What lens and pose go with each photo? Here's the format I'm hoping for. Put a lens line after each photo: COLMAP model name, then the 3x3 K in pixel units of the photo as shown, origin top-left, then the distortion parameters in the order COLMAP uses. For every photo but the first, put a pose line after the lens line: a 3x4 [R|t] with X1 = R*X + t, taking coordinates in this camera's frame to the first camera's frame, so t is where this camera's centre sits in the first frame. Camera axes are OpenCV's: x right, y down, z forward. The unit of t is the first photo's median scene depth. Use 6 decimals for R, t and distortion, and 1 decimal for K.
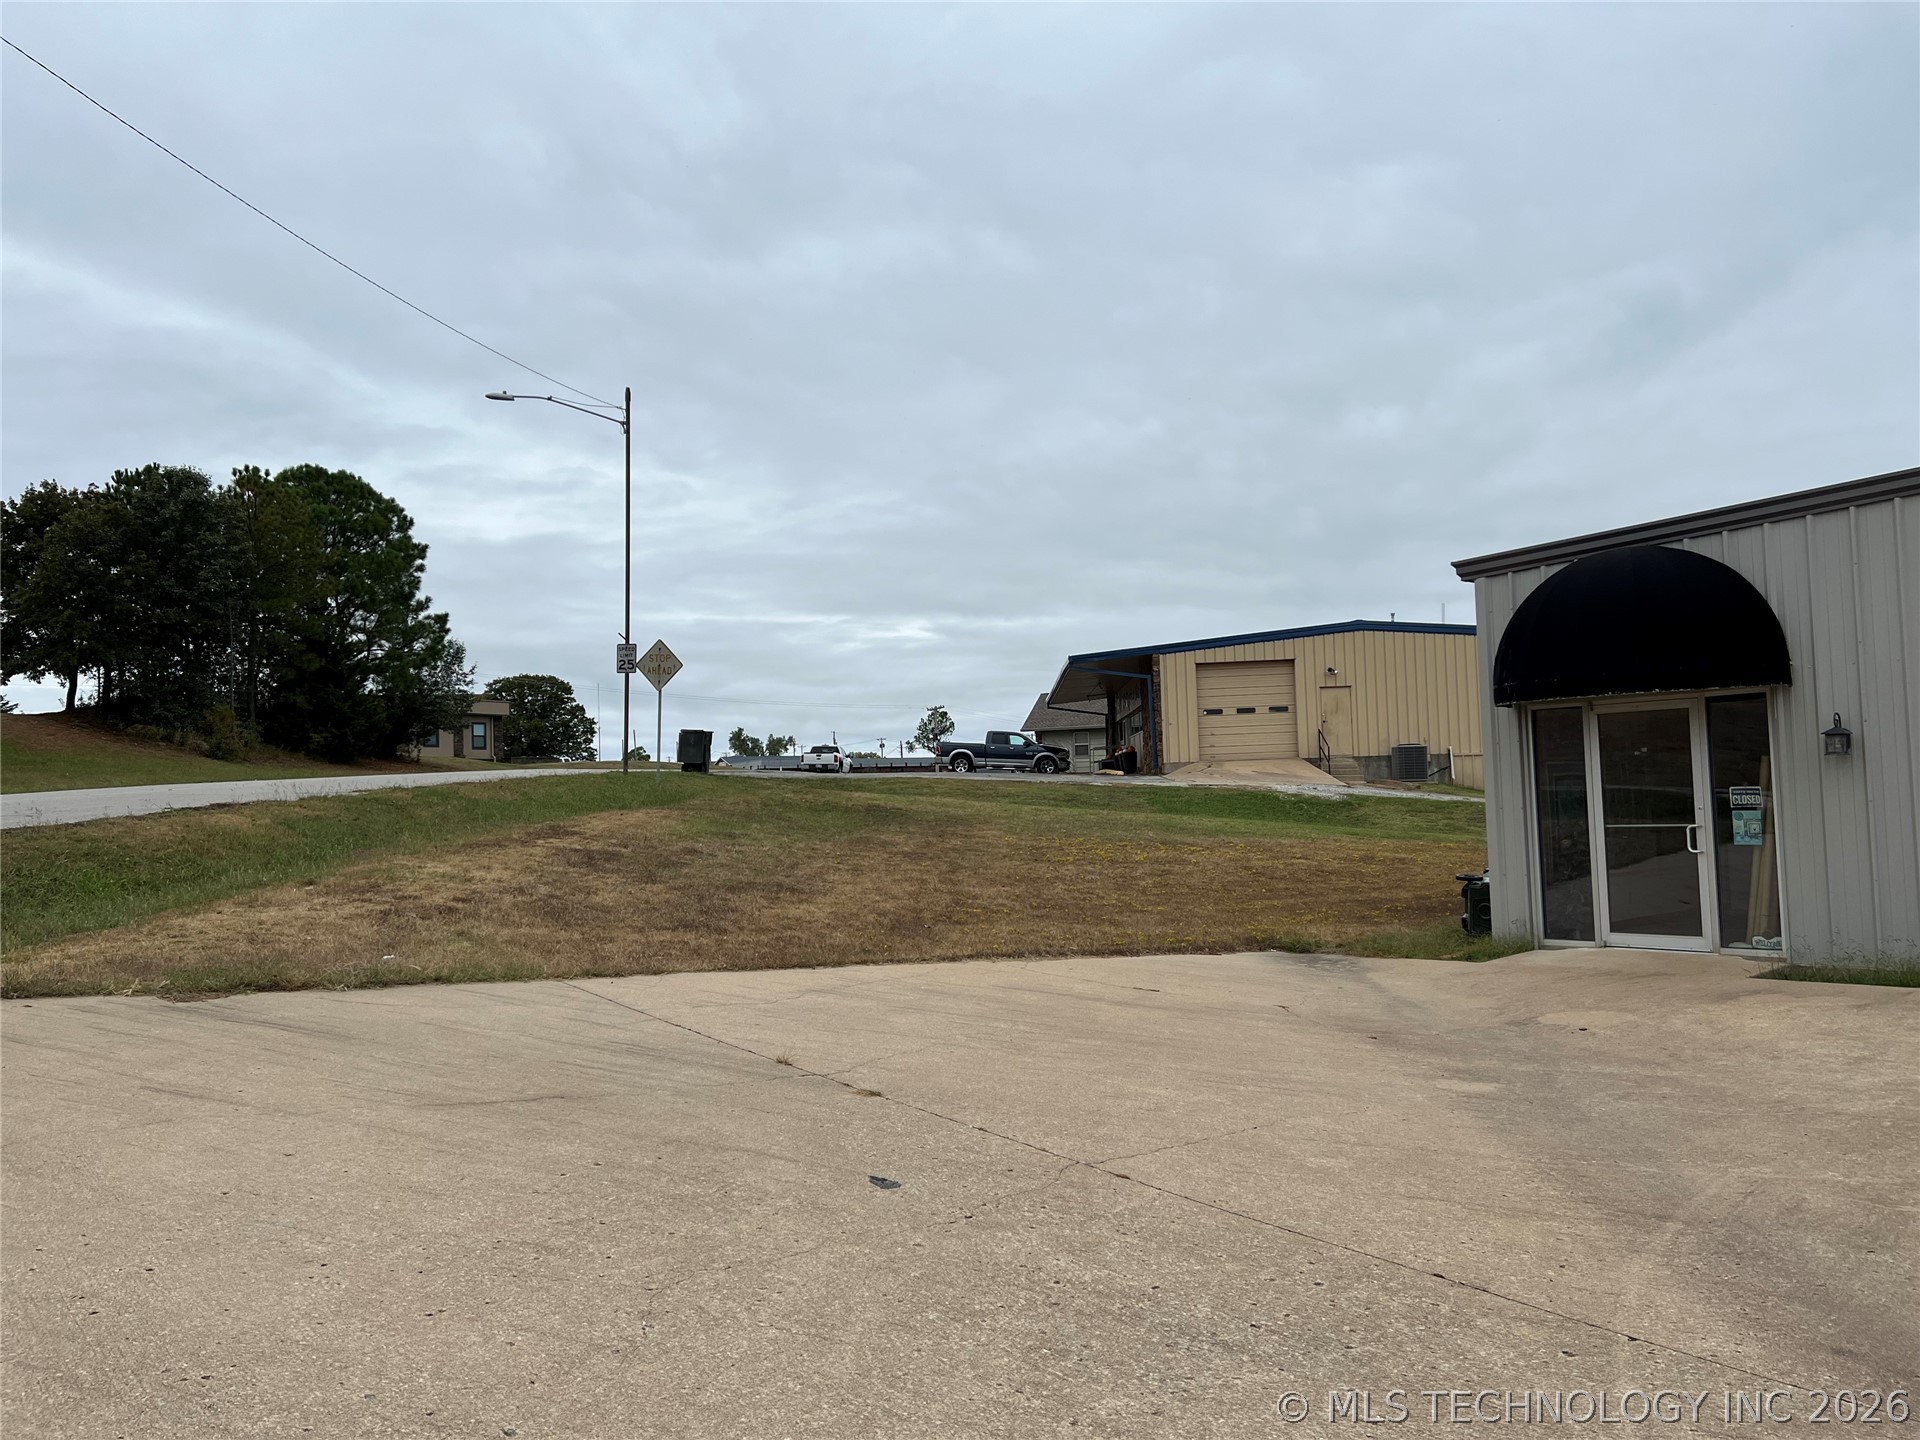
lens RADIAL K [[1437.4, 0, 961.2], [0, 1437.4, 727.6], [0, 0, 1]] dist [0.068731, -0.072521]
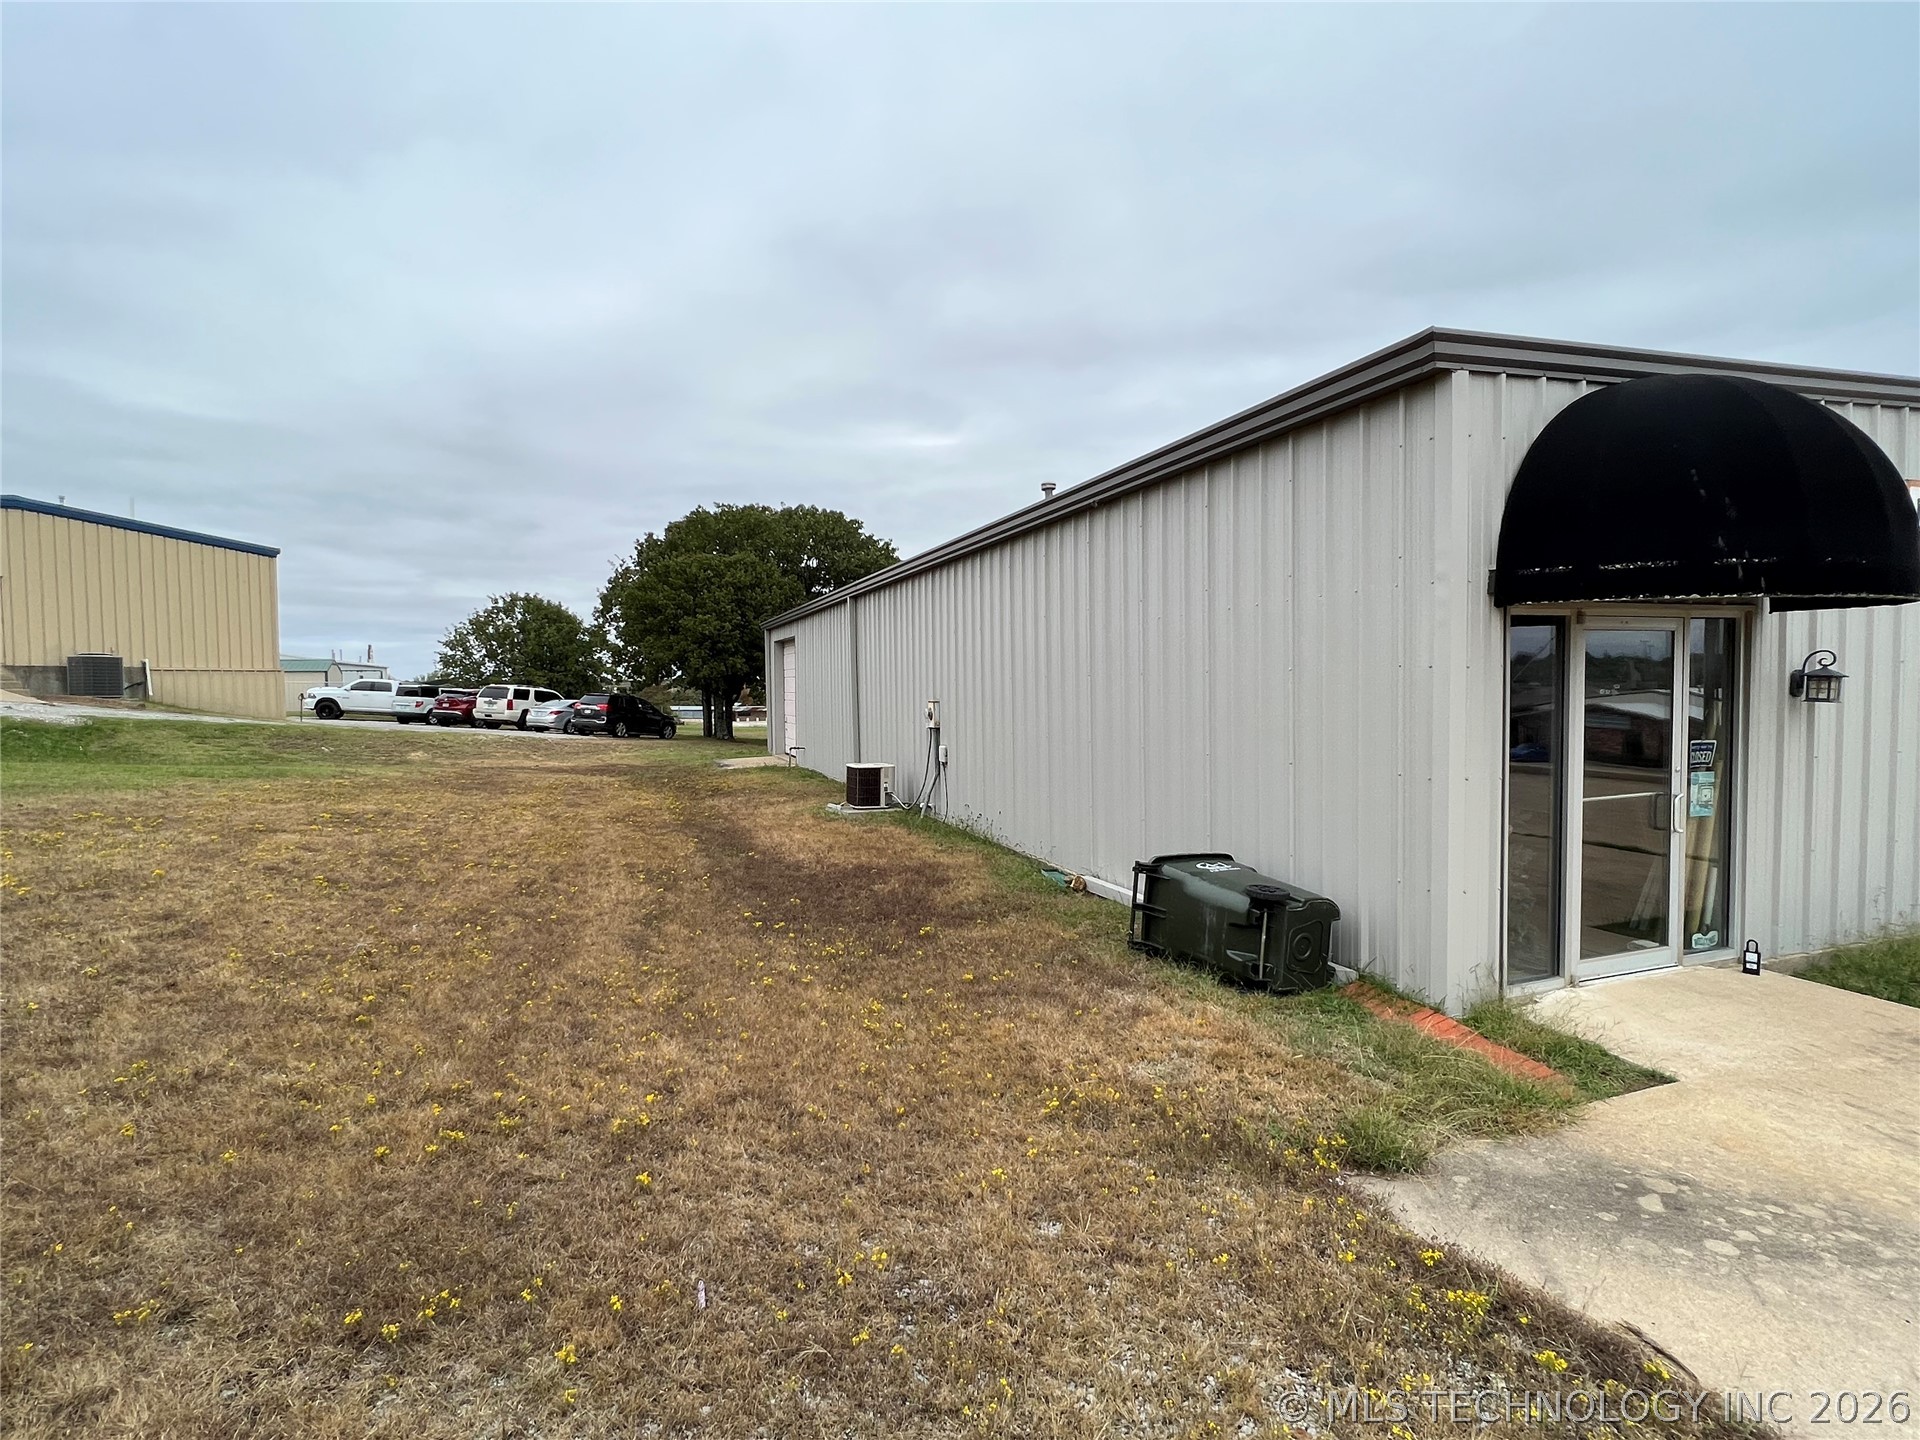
lens RADIAL K [[952.3, 0, 960.0], [0, 952.3, 720.0], [0, 0, 1]] dist [0.001723, 0.000443]
pose [[0.376500, -0.010453, 0.926358, -0.019143], [-0.047530, 0.998402, 0.030583, 0.008810], [-0.925197, -0.055544, 0.375401, 0.318025]]
